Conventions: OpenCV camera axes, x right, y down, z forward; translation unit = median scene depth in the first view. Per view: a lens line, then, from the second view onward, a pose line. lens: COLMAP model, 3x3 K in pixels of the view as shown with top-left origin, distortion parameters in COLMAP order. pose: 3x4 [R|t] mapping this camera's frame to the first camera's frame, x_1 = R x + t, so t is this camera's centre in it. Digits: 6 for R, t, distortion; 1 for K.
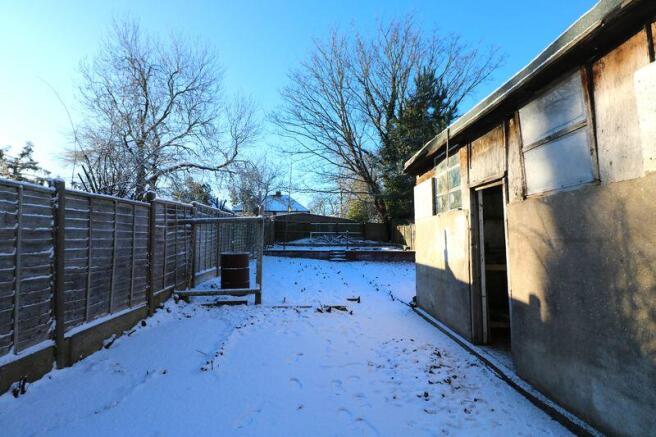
lens RADIAL K [[355.0, 0, 327.8], [0, 355.0, 216.7], [0, 0, 1]] dist [0.001530, -0.000837]
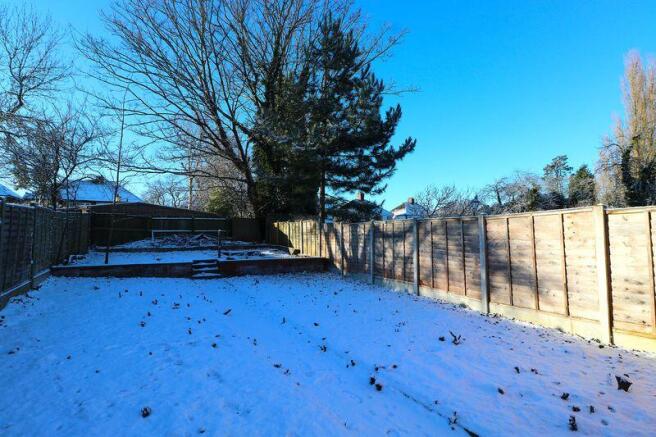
lens RADIAL K [[355.0, 0, 329.6], [0, 355.0, 213.8], [0, 0, 1]] dist [0.001530, -0.000837]
pose [[0.906150, 0.017956, 0.422575, -0.029996], [-0.021223, 0.999770, 0.003028, 0.002807], [-0.422423, -0.011713, 0.906323, 0.245358]]
